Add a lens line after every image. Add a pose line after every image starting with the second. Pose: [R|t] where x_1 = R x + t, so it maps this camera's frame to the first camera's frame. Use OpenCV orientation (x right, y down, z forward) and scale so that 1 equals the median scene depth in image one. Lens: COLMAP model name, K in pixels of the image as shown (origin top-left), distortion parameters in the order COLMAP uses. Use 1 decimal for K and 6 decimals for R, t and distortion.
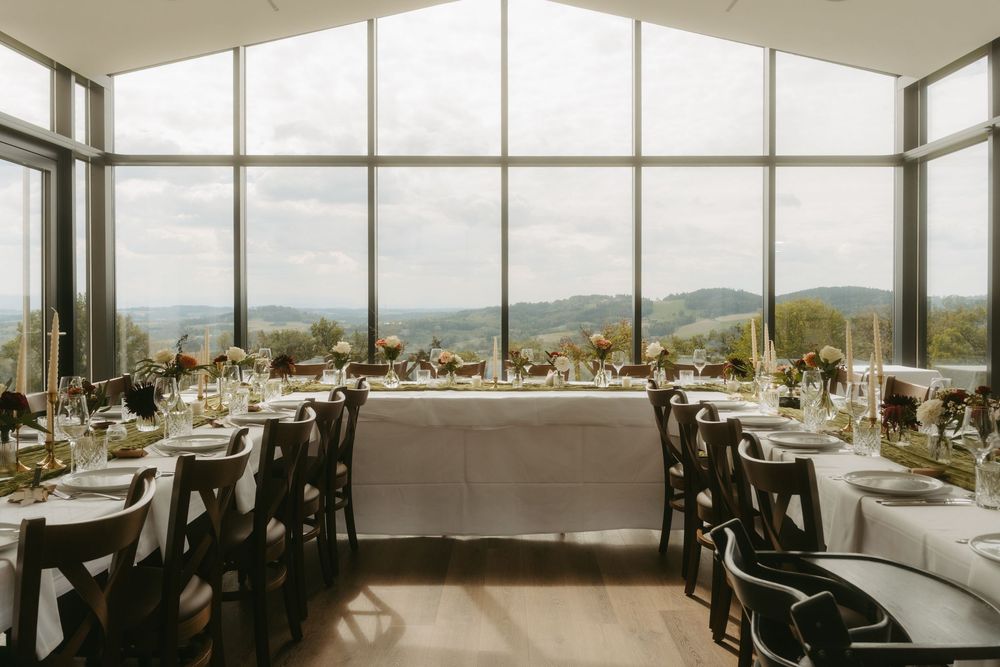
lens RADIAL K [[869.5, 0, 500.0], [0, 869.5, 333.5], [0, 0, 1]] dist [-0.000142, 0.004458]
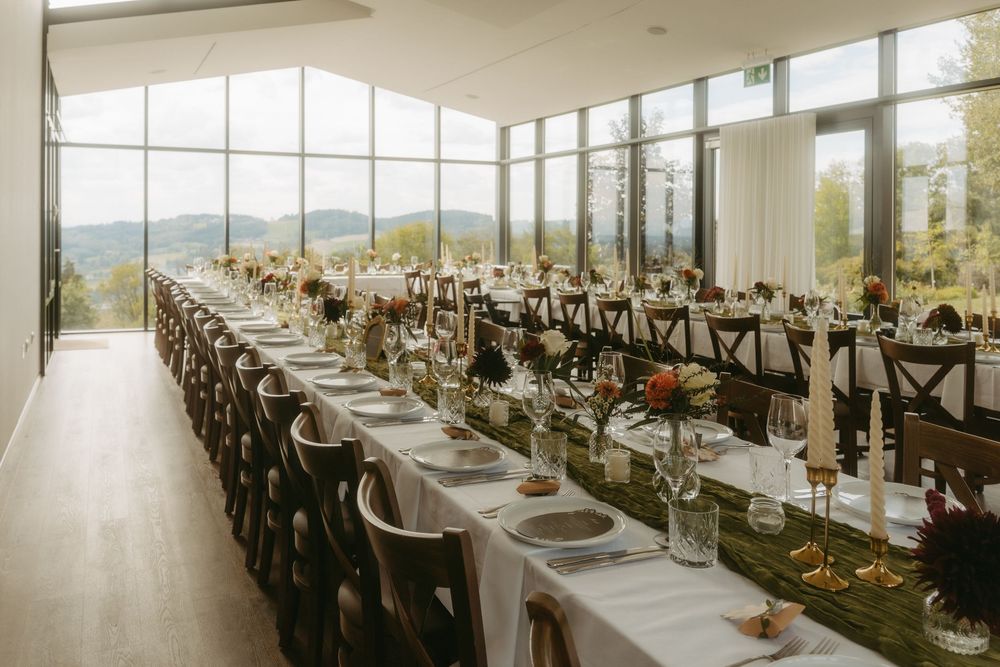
lens RADIAL K [[869.5, 0, 500.0], [0, 869.5, 333.5], [0, 0, 1]] dist [-0.000142, 0.004458]
pose [[0.906631, -0.041666, 0.419862, -0.504125], [0.003534, 0.995827, 0.091191, 0.011740], [-0.421909, -0.081193, 0.902995, -1.079453]]
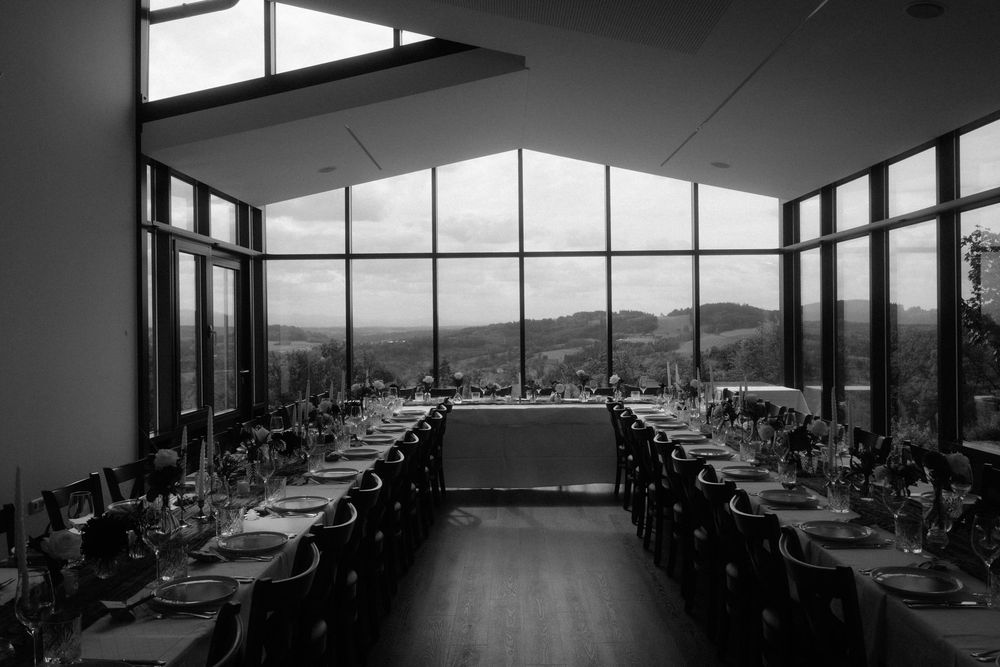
lens RADIAL K [[869.5, 0, 500.0], [0, 869.5, 333.5], [0, 0, 1]] dist [-0.000142, 0.004458]
pose [[0.999961, -0.007777, -0.004087, -0.034781], [0.007695, 0.999776, -0.019701, -0.037189], [0.004240, 0.019669, 0.999798, -0.658637]]
